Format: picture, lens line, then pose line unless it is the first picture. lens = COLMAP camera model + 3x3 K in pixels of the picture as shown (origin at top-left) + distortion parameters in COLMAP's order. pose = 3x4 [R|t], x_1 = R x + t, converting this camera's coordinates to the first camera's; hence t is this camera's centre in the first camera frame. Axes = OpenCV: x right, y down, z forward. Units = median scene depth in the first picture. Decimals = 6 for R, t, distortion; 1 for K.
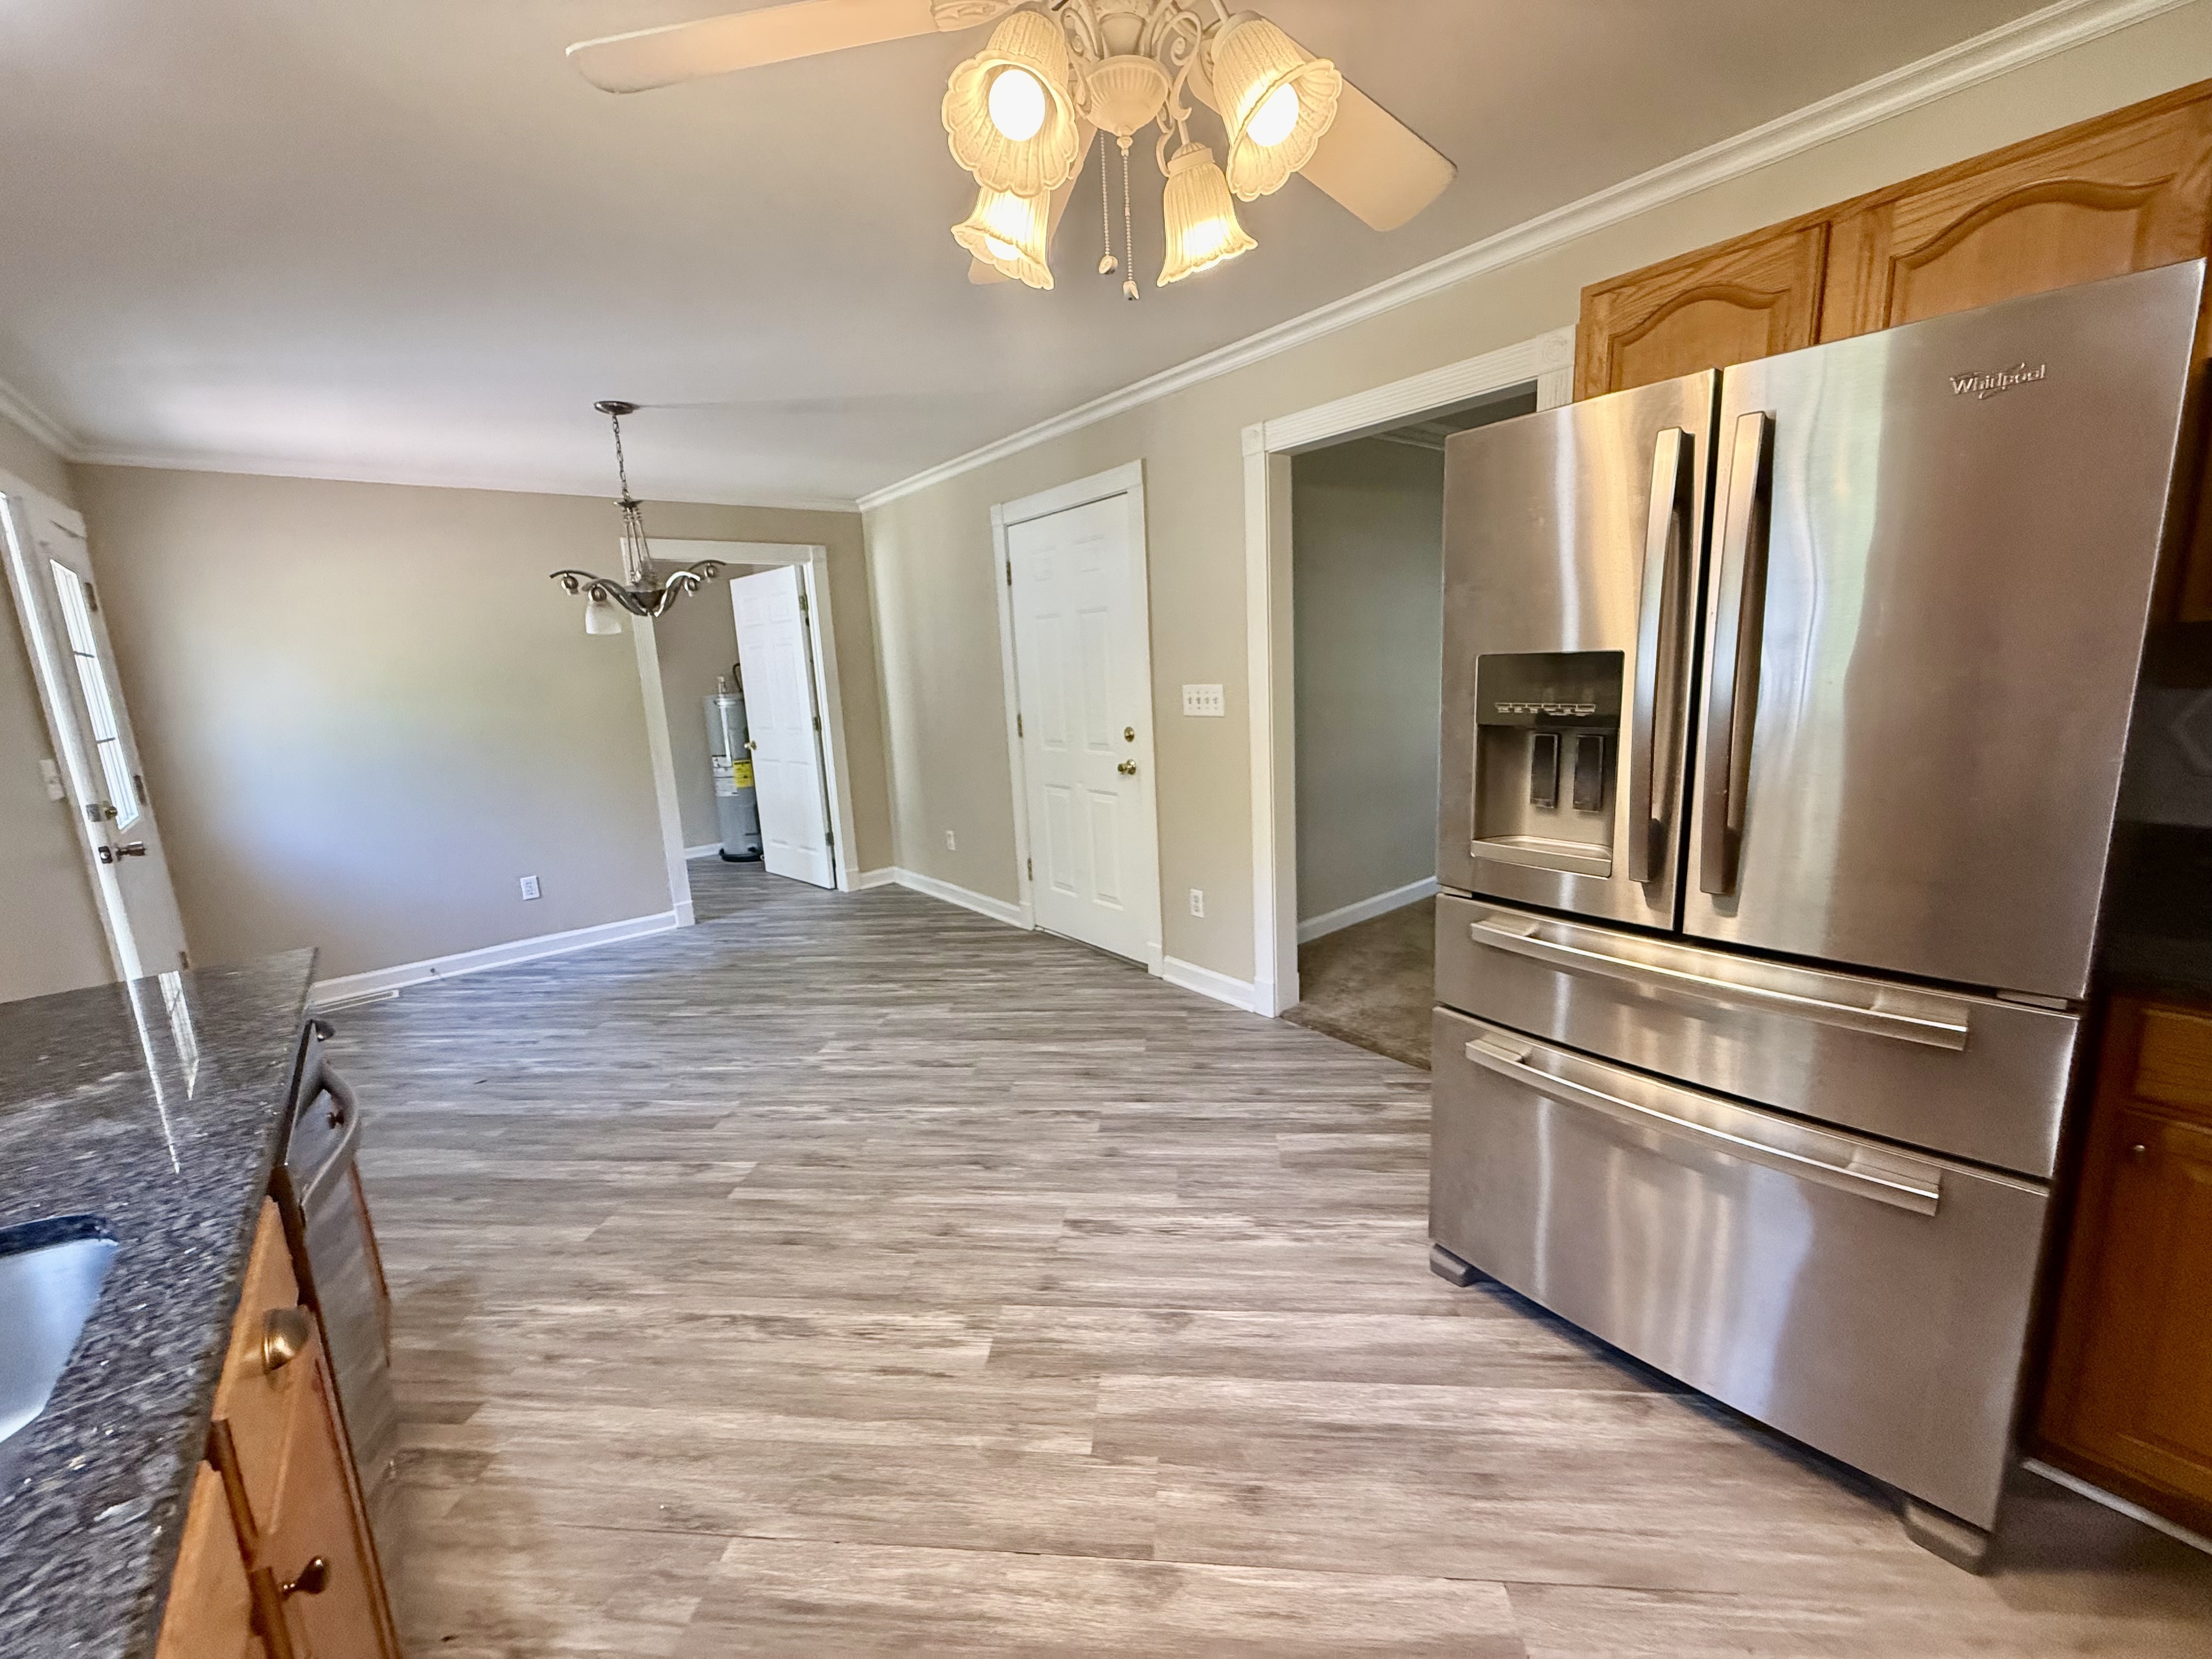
lens RADIAL K [[880.0, 0, 1101.2], [0, 880.0, 825.4], [0, 0, 1]] dist [0.000105, 0.000250]
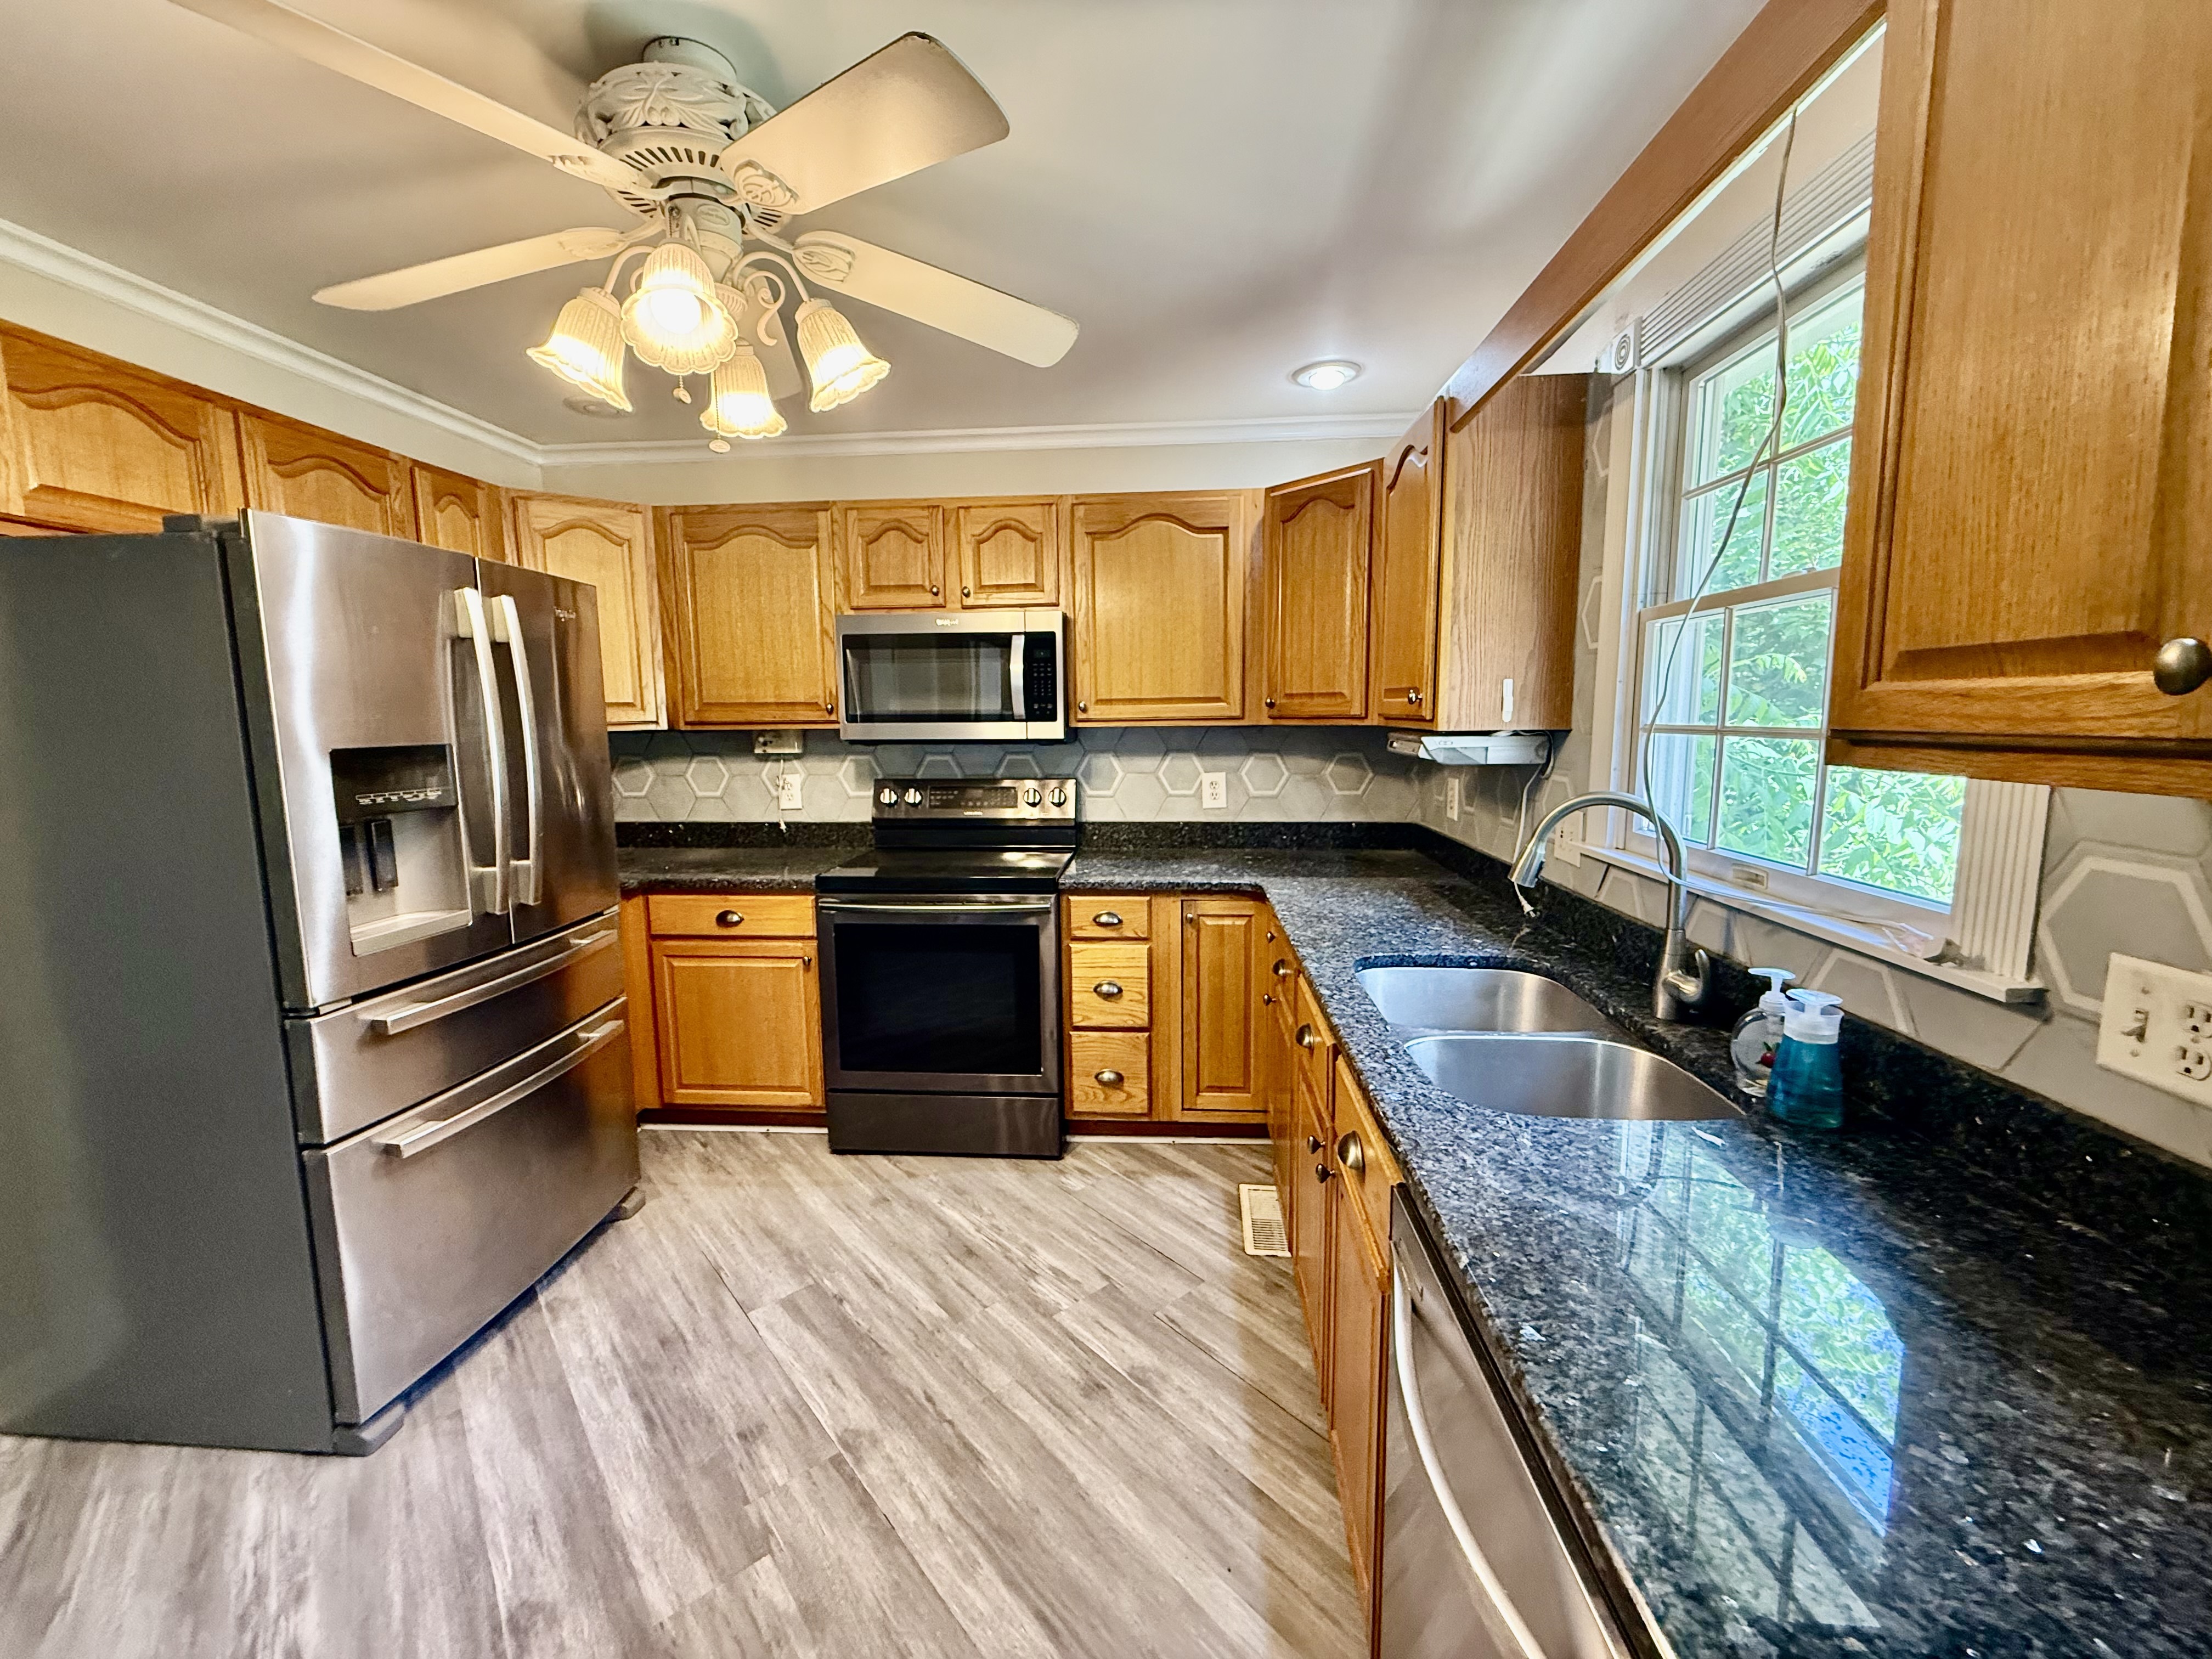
lens RADIAL K [[880.0, 0, 1101.2], [0, 880.0, 825.4], [0, 0, 1]] dist [0.000105, 0.000250]
pose [[-0.726516, -0.028527, 0.686557, -0.930574], [0.171675, 0.959918, 0.221552, -0.198617], [-0.665359, 0.278825, -0.692498, 1.234507]]
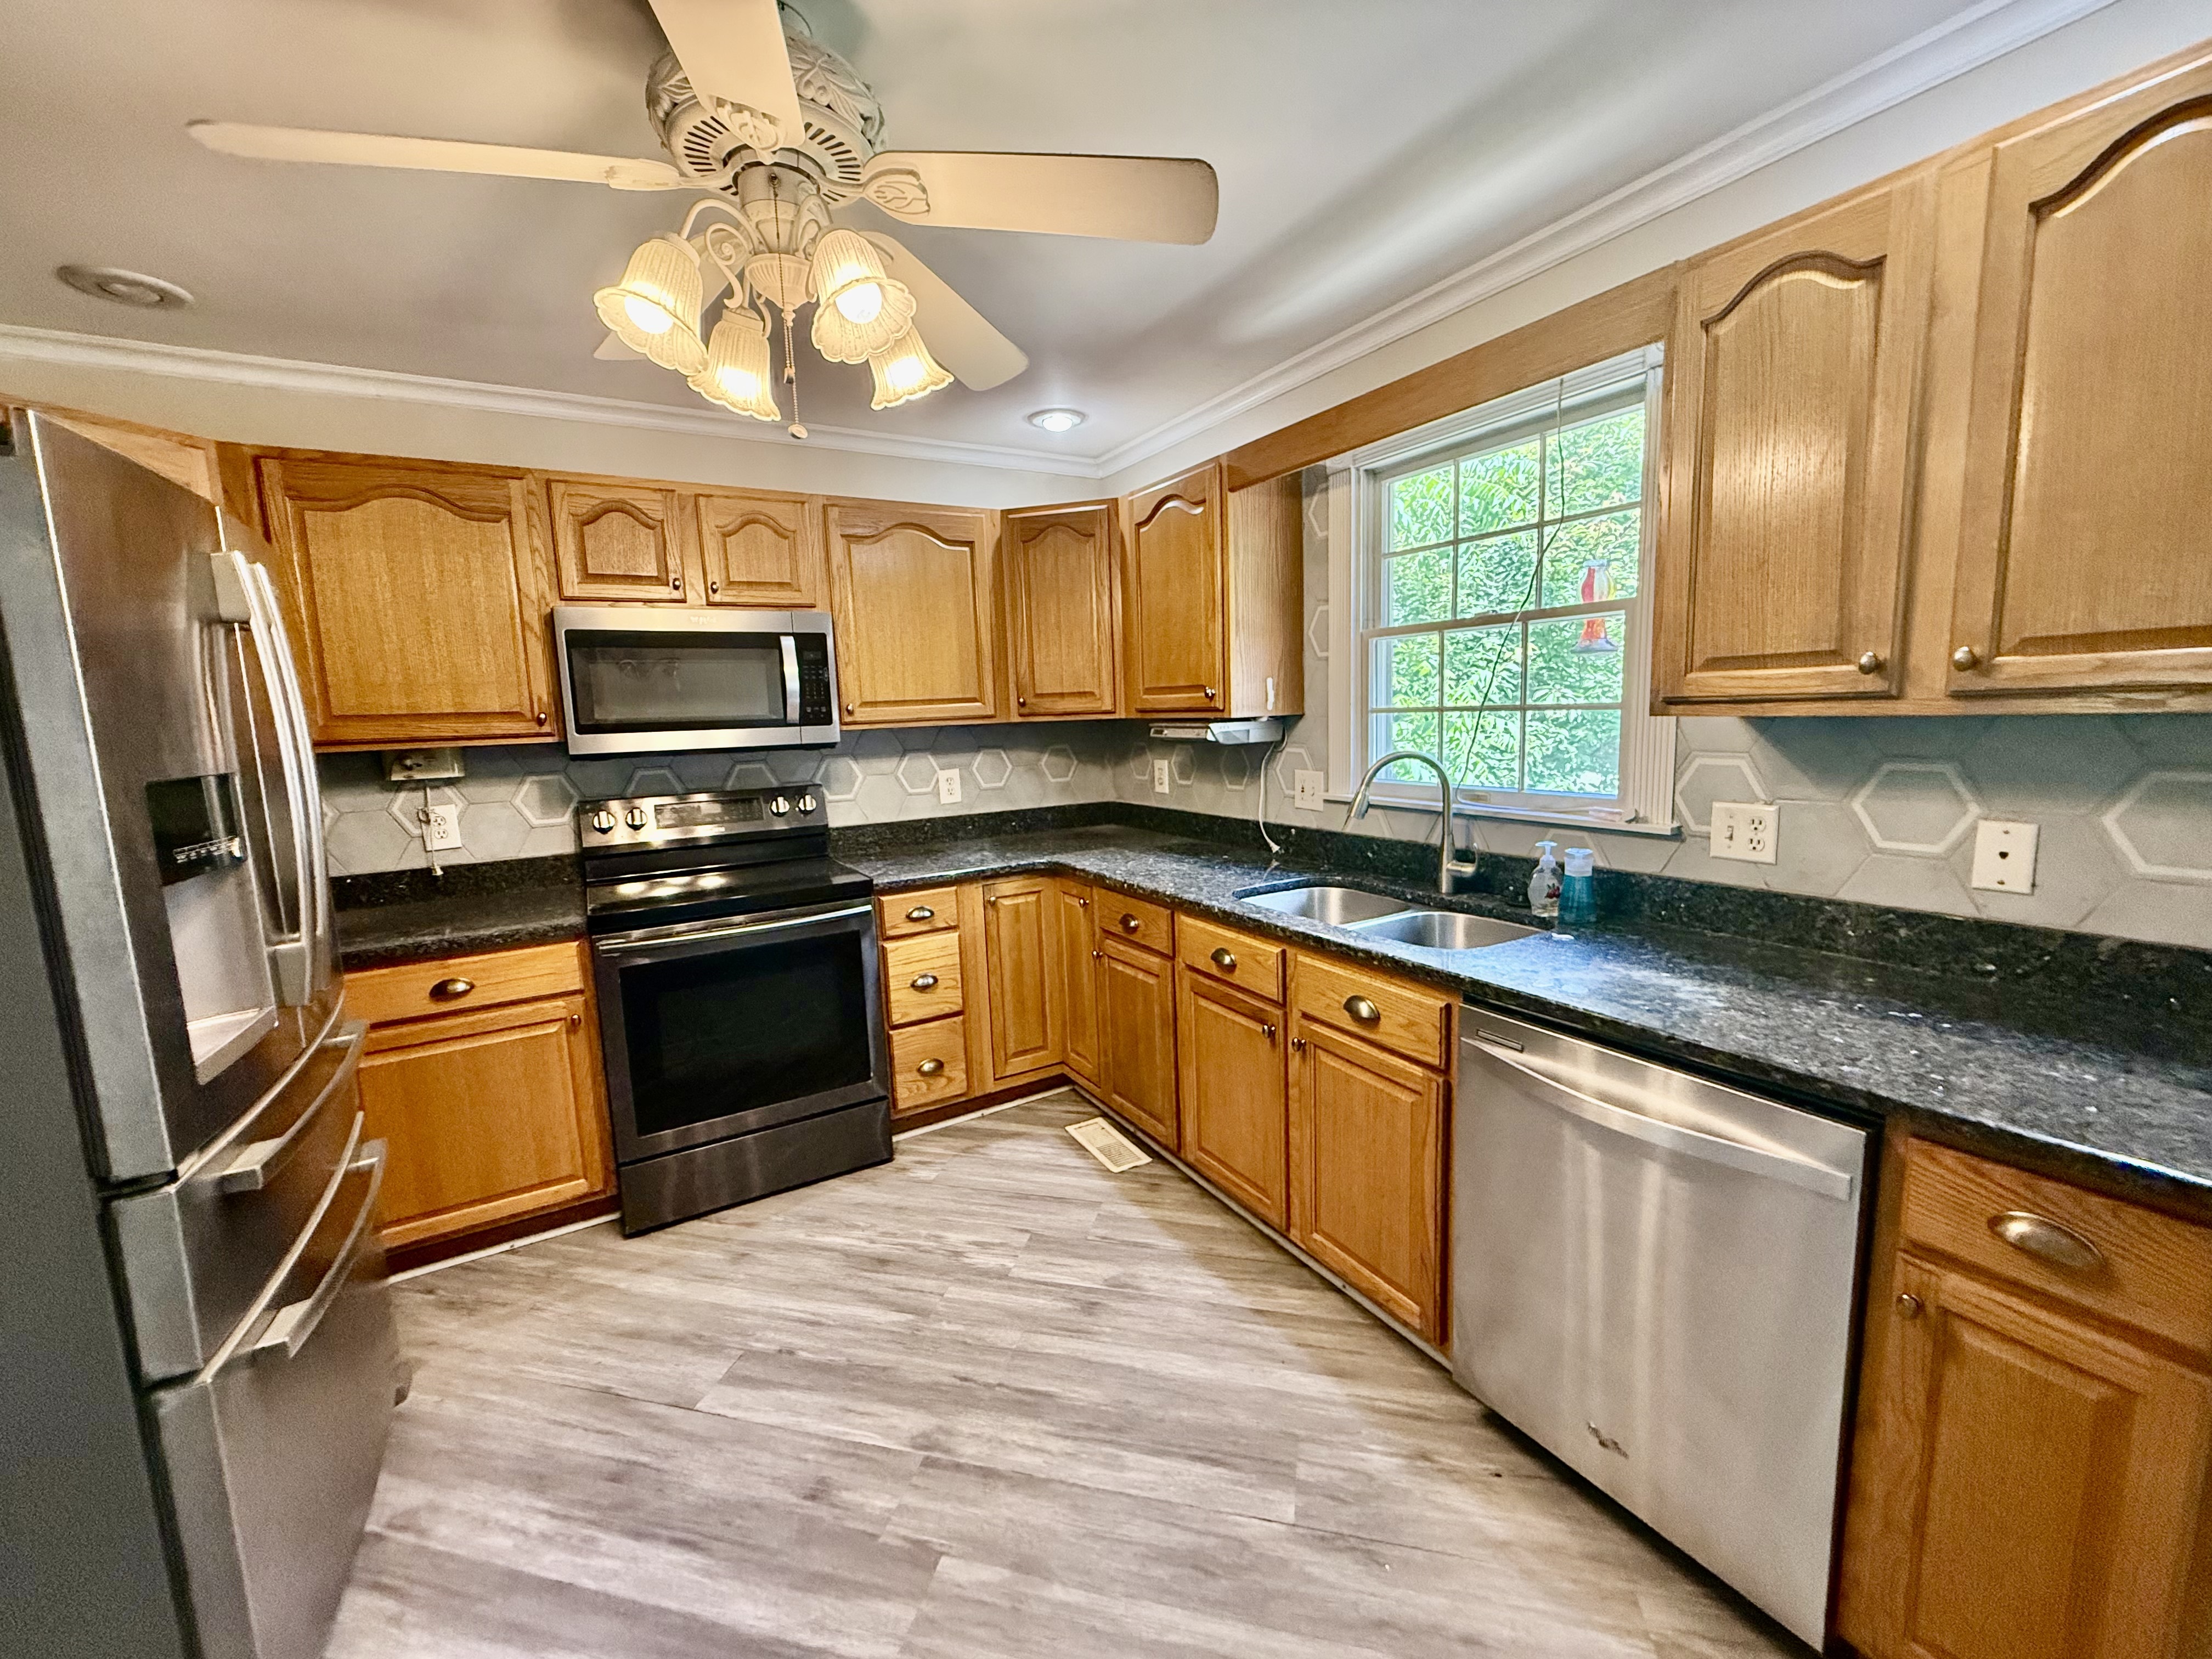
lens RADIAL K [[880.0, 0, 1101.2], [0, 880.0, 825.4], [0, 0, 1]] dist [0.000105, 0.000250]
pose [[-0.985100, 0.067056, 0.158369, -0.393824], [0.112844, 0.946931, 0.300977, -0.304577], [-0.129782, 0.314363, -0.940389, 1.667204]]
